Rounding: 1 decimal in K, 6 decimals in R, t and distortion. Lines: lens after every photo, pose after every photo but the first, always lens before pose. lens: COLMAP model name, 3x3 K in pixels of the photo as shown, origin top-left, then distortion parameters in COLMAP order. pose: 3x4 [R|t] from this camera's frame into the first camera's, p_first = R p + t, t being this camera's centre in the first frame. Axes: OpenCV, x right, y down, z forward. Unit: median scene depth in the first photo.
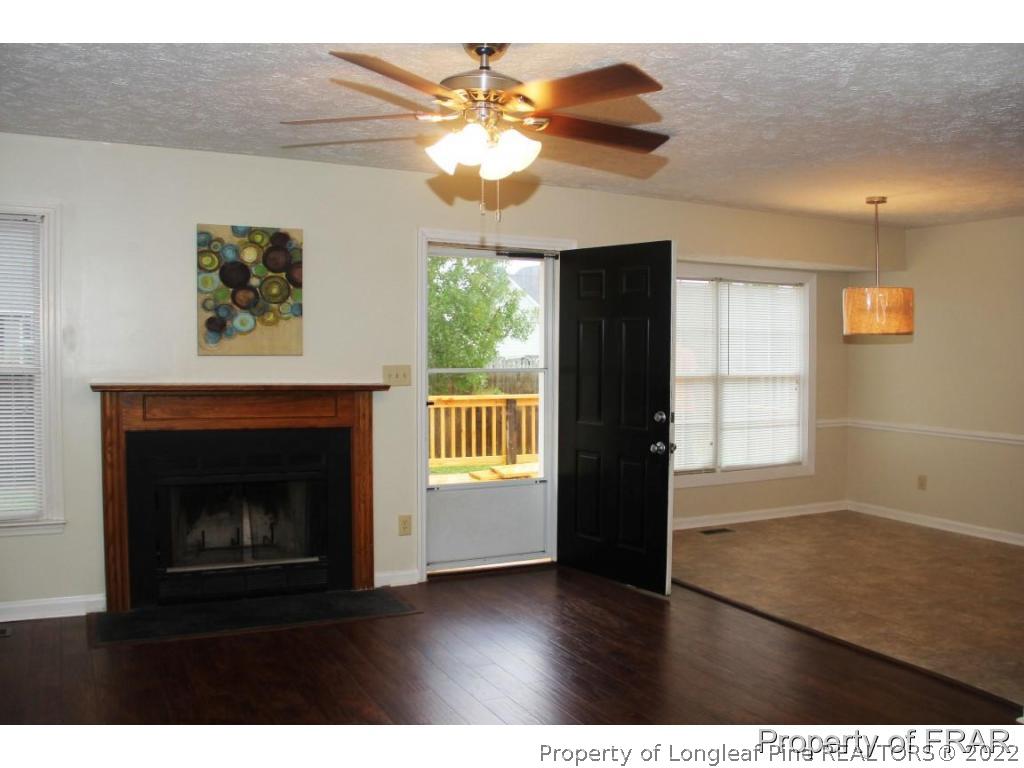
lens RADIAL K [[1016.9, 0, 512.0], [0, 1016.9, 384.0], [0, 0, 1]] dist [-0.007503, -0.000402]
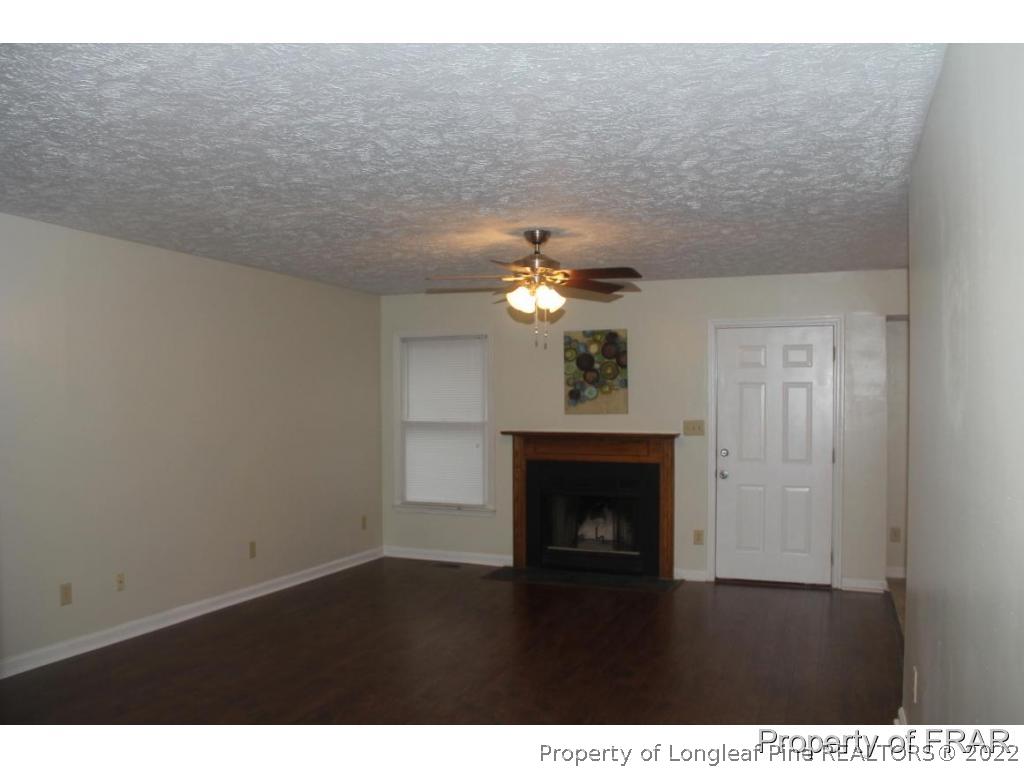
lens RADIAL K [[1016.9, 0, 512.0], [0, 1016.9, 384.0], [0, 0, 1]] dist [-0.007503, -0.000402]
pose [[0.641236, -0.017686, -0.767140, 0.847443], [-0.010511, 0.999438, -0.031828, -0.023203], [0.767272, 0.028473, 0.640689, -0.082817]]
